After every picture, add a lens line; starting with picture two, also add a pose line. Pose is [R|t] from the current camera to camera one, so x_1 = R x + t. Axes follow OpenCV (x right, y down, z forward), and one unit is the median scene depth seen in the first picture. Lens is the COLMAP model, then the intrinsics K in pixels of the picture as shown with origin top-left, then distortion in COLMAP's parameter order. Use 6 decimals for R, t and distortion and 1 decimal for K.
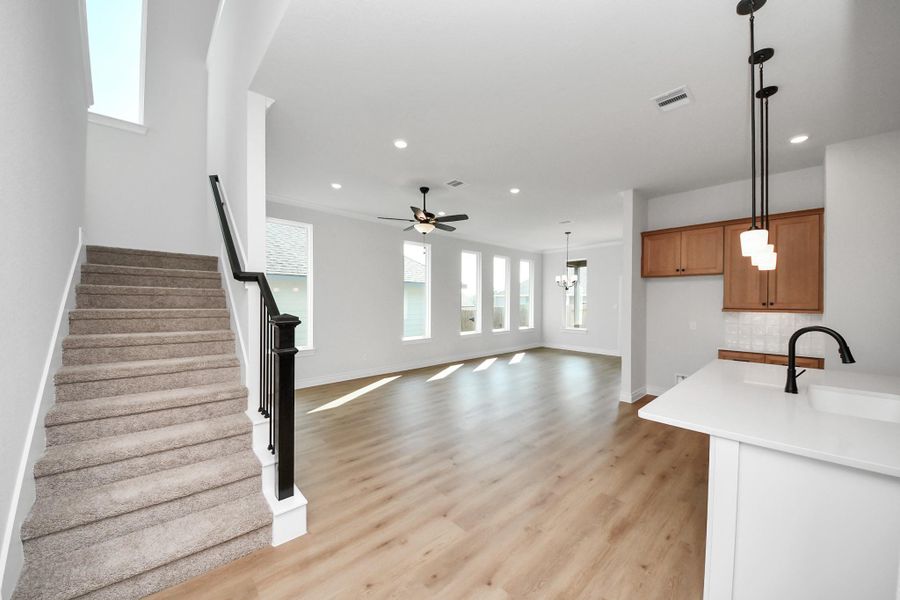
lens RADIAL K [[319.7, 0, 448.2], [0, 319.7, 303.8], [0, 0, 1]] dist [0.026038, -0.017437]
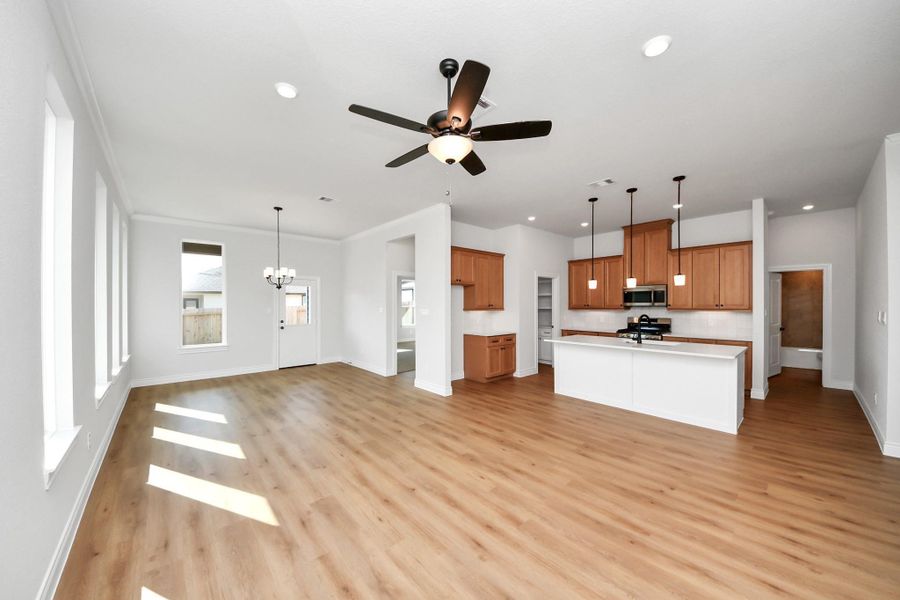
lens RADIAL K [[319.7, 0, 448.2], [0, 319.7, 303.8], [0, 0, 1]] dist [0.026038, -0.017437]
pose [[0.018225, -0.005789, 0.999817, -0.641472], [0.010163, 0.999933, 0.005605, -0.019269], [-0.999782, 0.010059, 0.018283, 1.158284]]
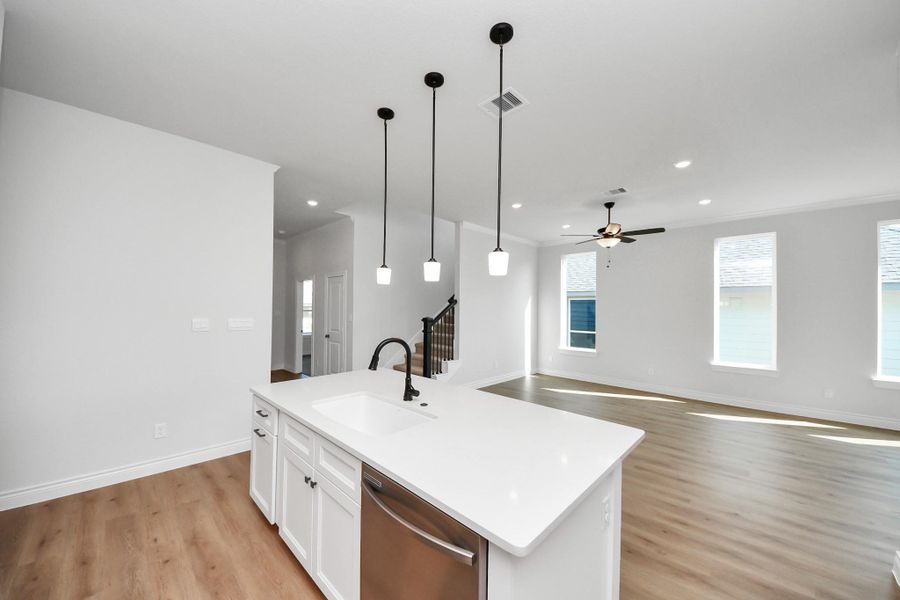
lens RADIAL K [[323.8, 0, 448.9], [0, 323.8, 303.5], [0, 0, 1]] dist [0.069053, -0.031613]
pose [[0.062013, -0.012396, -0.997998, 1.079876], [-0.018180, 0.999743, -0.013547, -0.022181], [0.997910, 0.018983, 0.061772, 0.517896]]
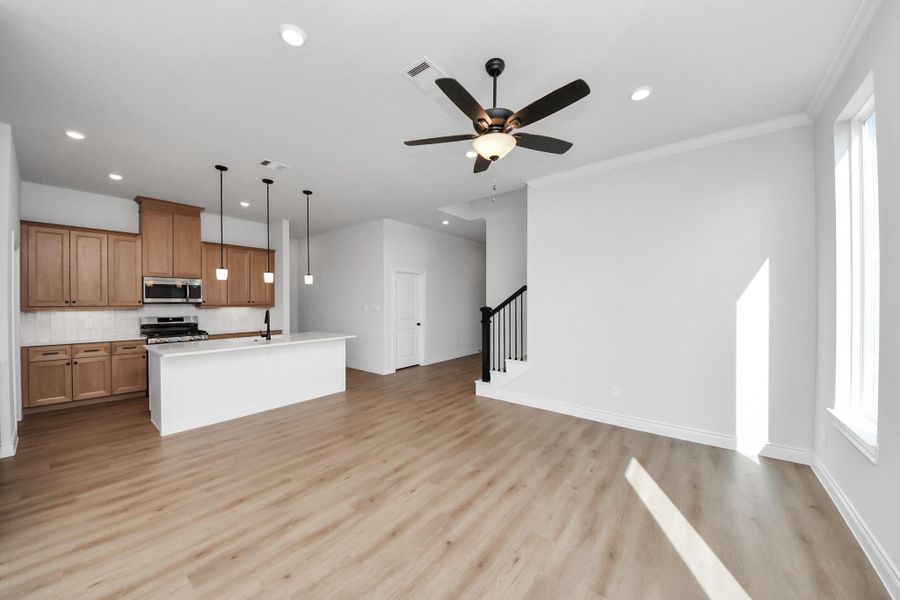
lens RADIAL K [[319.7, 0, 448.2], [0, 319.7, 303.8], [0, 0, 1]] dist [0.026038, -0.017437]
pose [[-0.986573, -0.004123, -0.163266, 0.085801], [-0.006107, 0.999913, 0.011657, -0.007490], [0.163204, 0.012497, -0.986513, 1.718565]]
